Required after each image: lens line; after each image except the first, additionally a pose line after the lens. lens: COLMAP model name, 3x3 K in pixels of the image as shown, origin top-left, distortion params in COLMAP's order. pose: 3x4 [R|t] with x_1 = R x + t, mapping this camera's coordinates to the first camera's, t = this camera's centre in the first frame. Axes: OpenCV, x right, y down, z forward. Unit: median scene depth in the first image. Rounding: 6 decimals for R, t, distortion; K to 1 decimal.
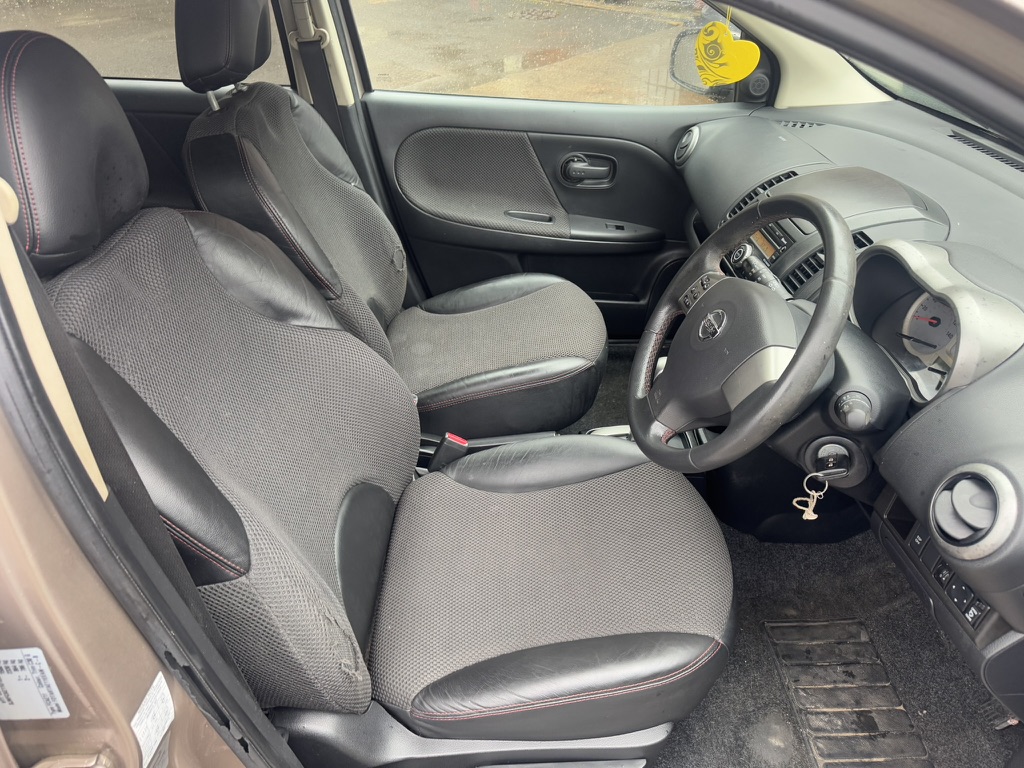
lens RADIAL K [[740.7, 0, 515.3], [0, 740.7, 381.2], [0, 0, 1]] dist [0.032418, -0.033417]
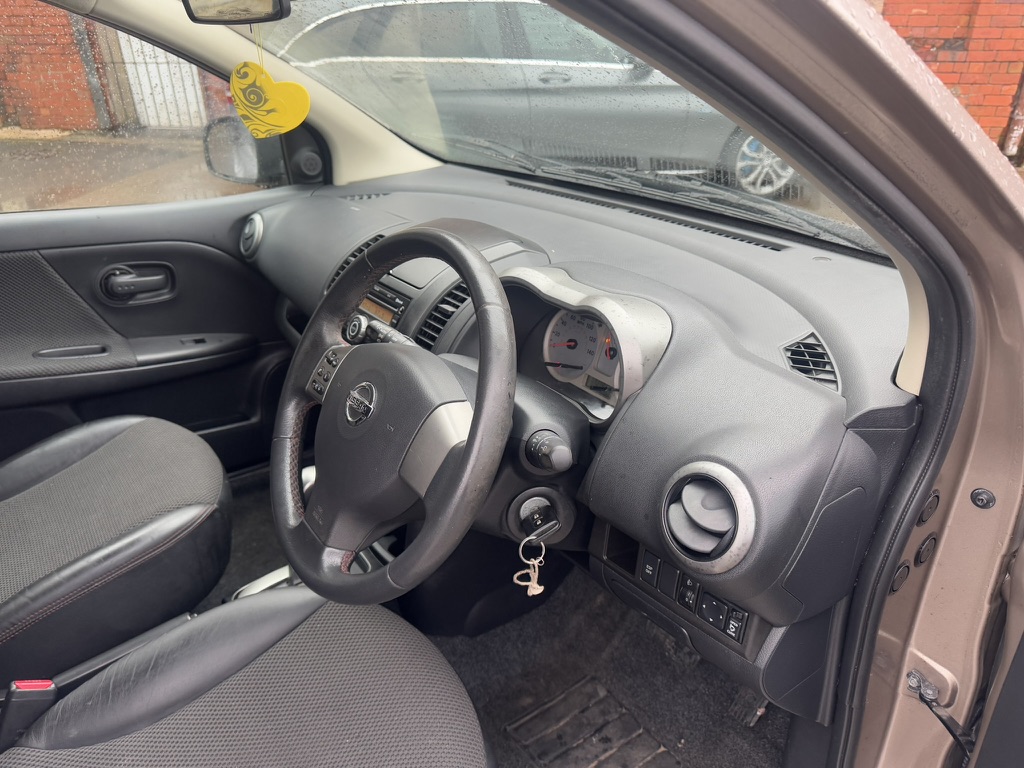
lens RADIAL K [[716.4, 0, 511.1], [0, 716.4, 383.4], [0, 0, 1]] dist [0.056518, -0.082196]
pose [[0.829882, -0.244557, 0.501485, 0.017597], [0.319575, 0.945122, -0.067944, 0.005278], [-0.457348, 0.216647, 0.862494, 0.210618]]
